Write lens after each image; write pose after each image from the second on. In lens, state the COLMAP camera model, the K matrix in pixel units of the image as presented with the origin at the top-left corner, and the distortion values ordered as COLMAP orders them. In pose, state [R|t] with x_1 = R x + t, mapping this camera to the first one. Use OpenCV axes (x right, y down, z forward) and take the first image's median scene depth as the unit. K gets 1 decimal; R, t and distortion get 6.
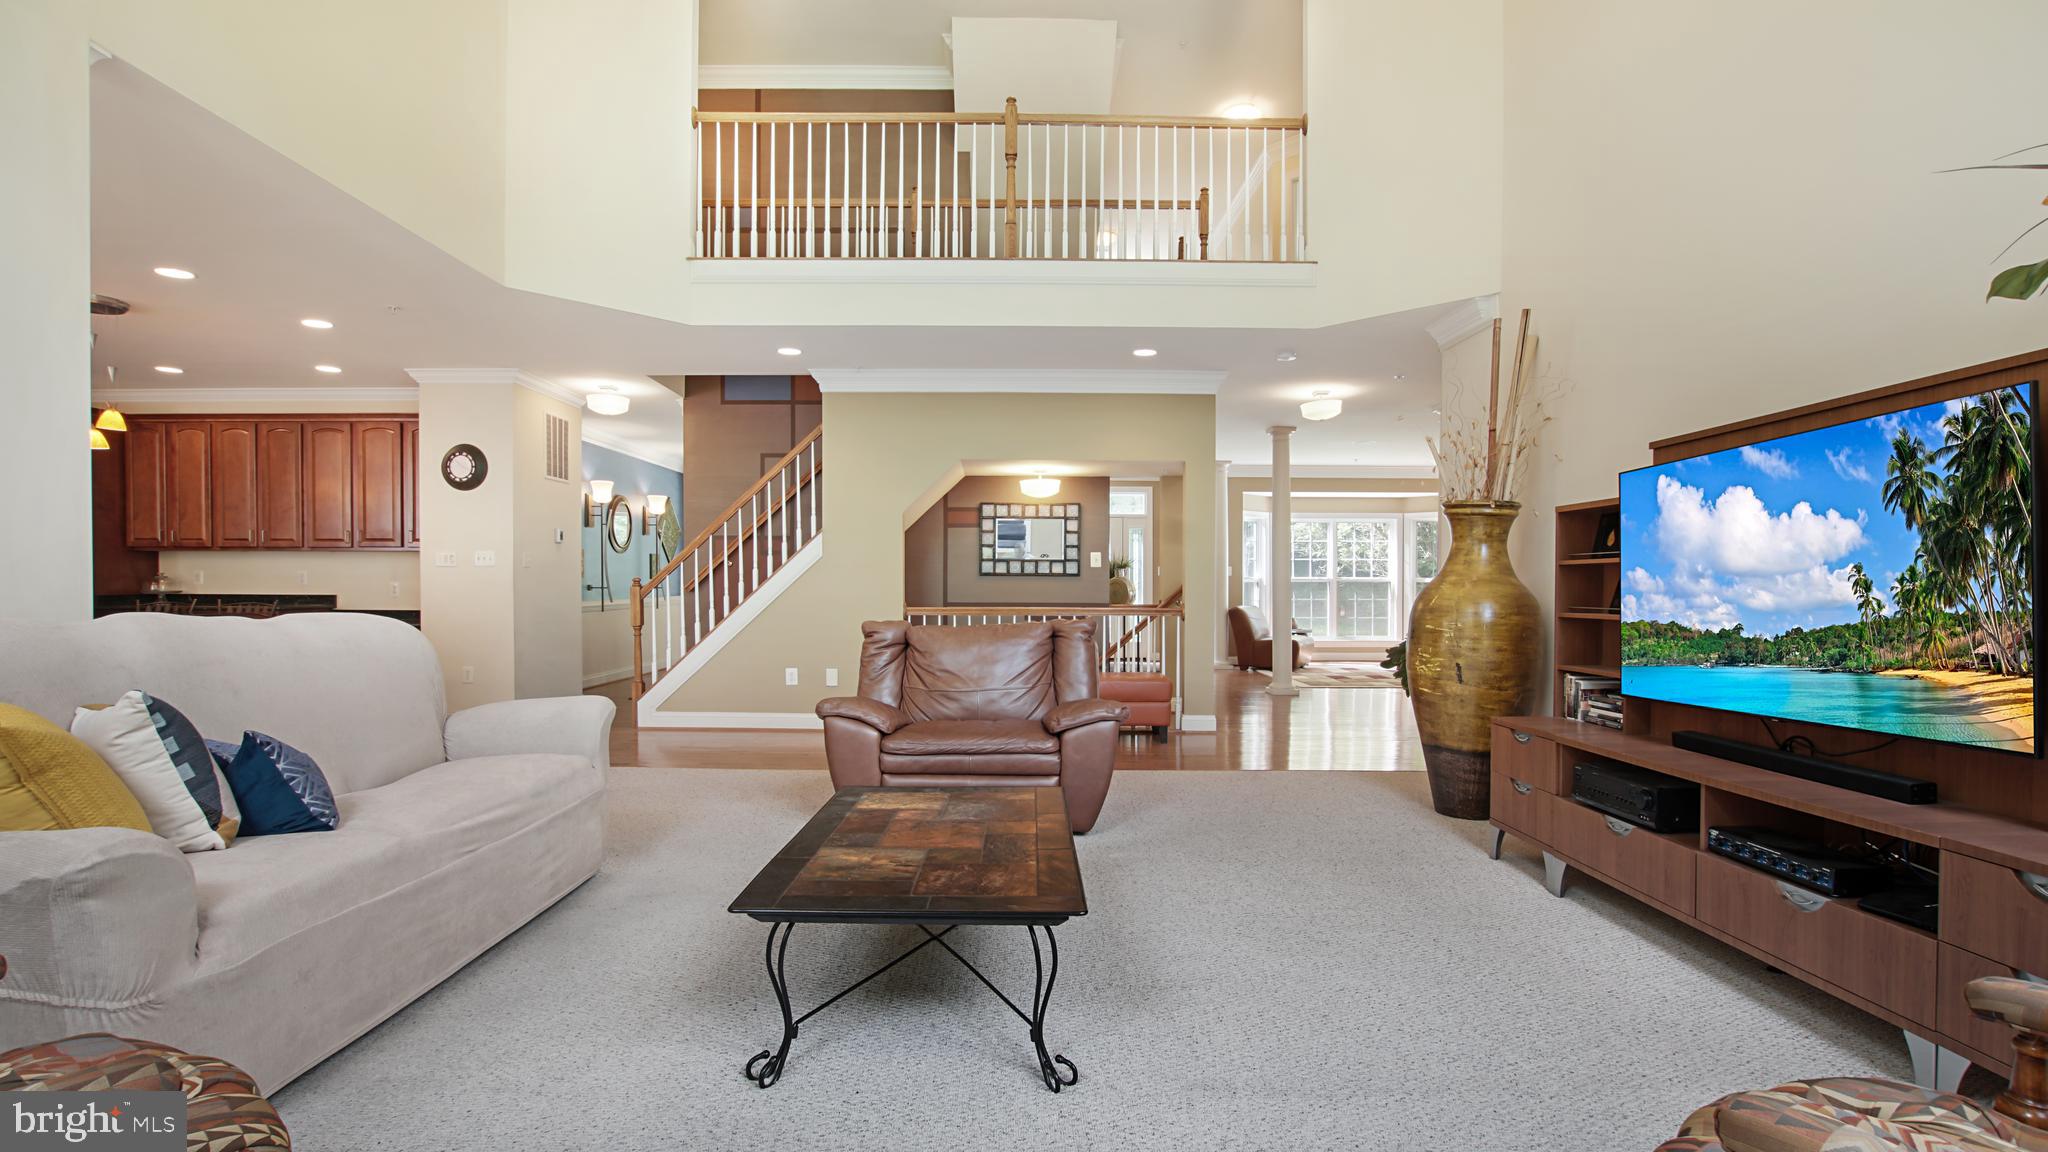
lens RADIAL K [[935.1, 0, 1024.0], [0, 935.1, 576.0], [0, 0, 1]] dist [-0.034699, 0.000047]
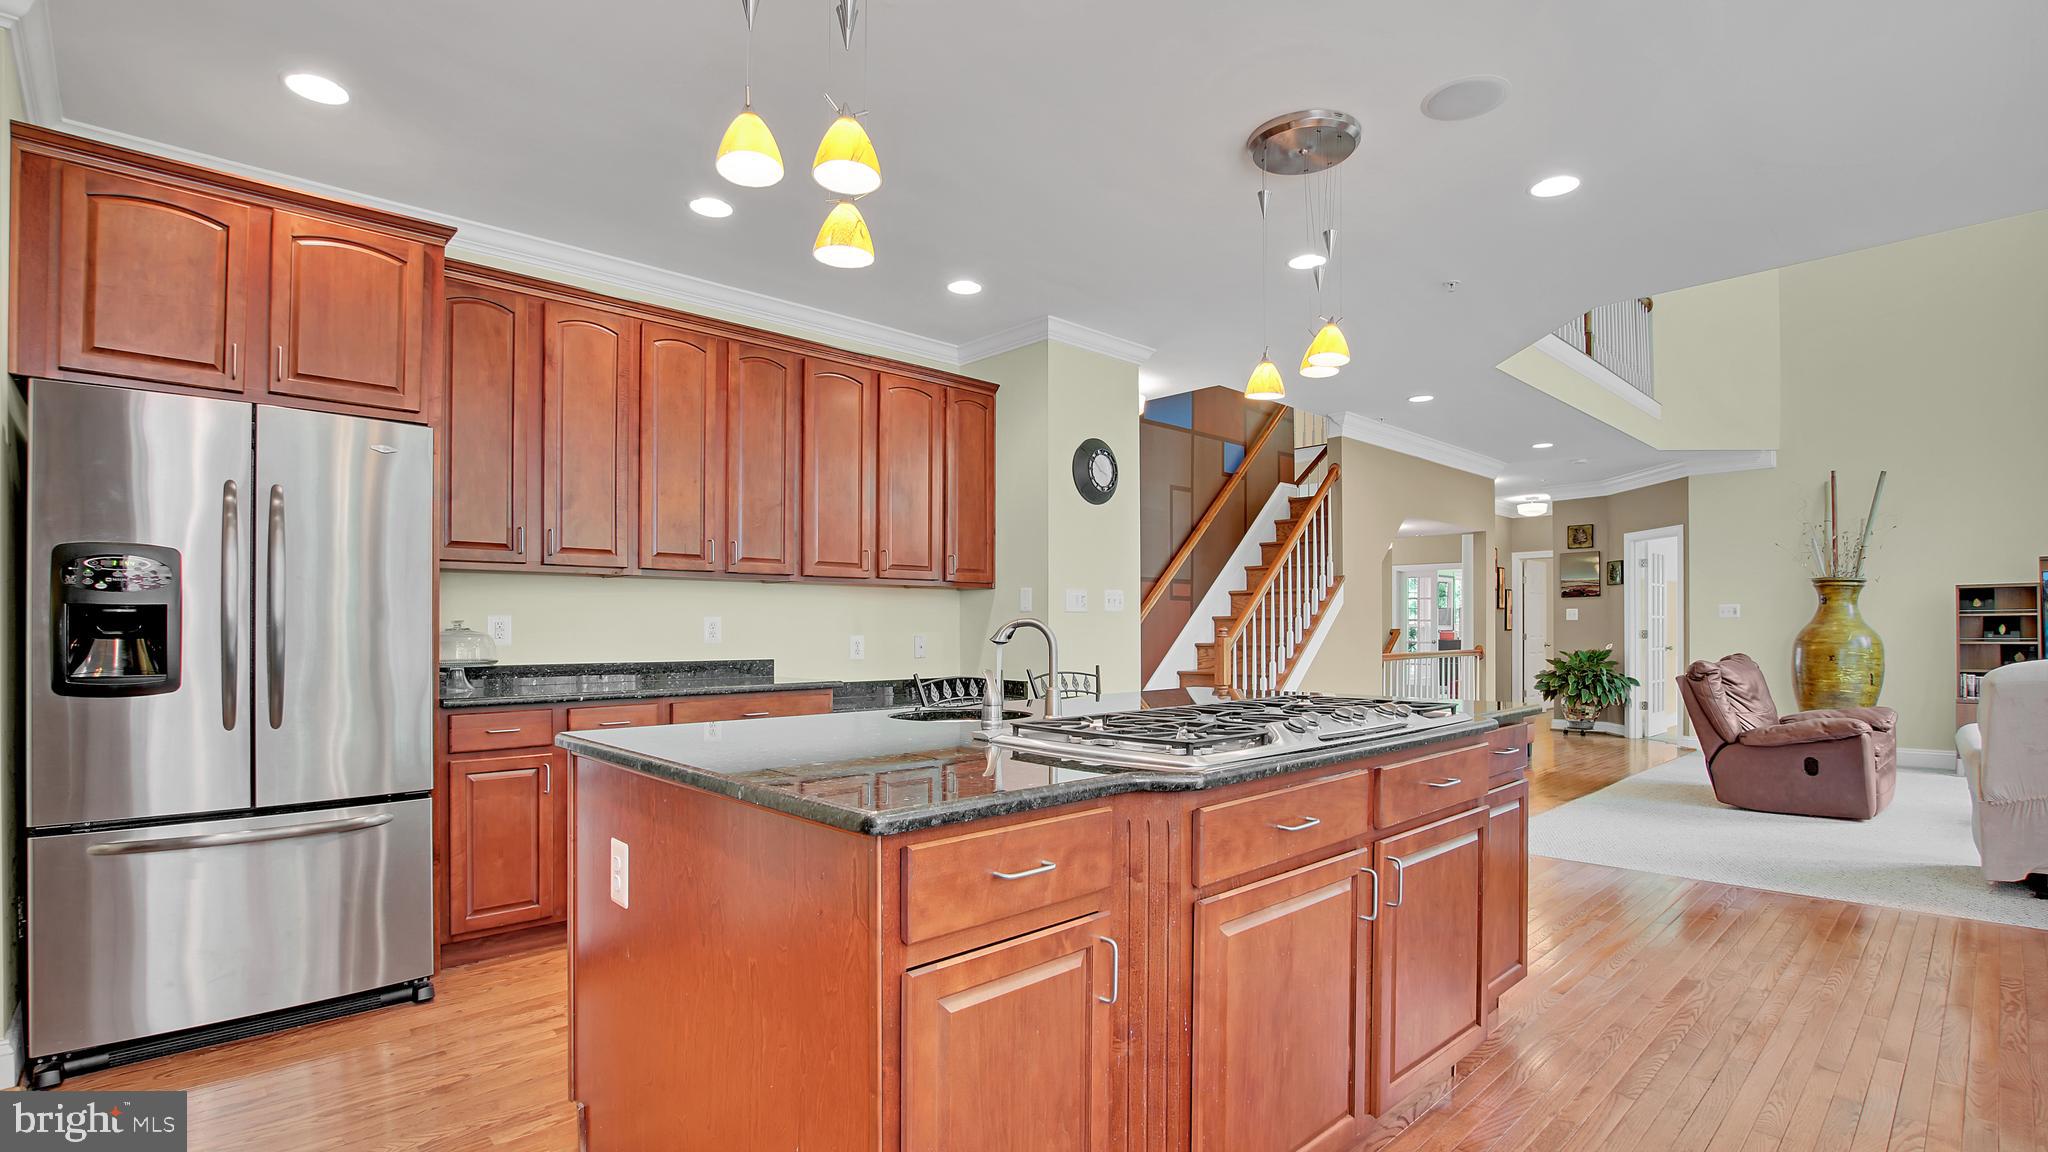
lens RADIAL K [[909.1, 0, 1023.5], [0, 909.1, 599.1], [0, 0, 1]] dist [-0.028434, 0.000281]
pose [[0.747385, 0.011858, 0.664286, -1.099297], [-0.002837, 0.999889, -0.014657, -0.009581], [-0.664385, 0.009069, 0.747335, 0.507662]]
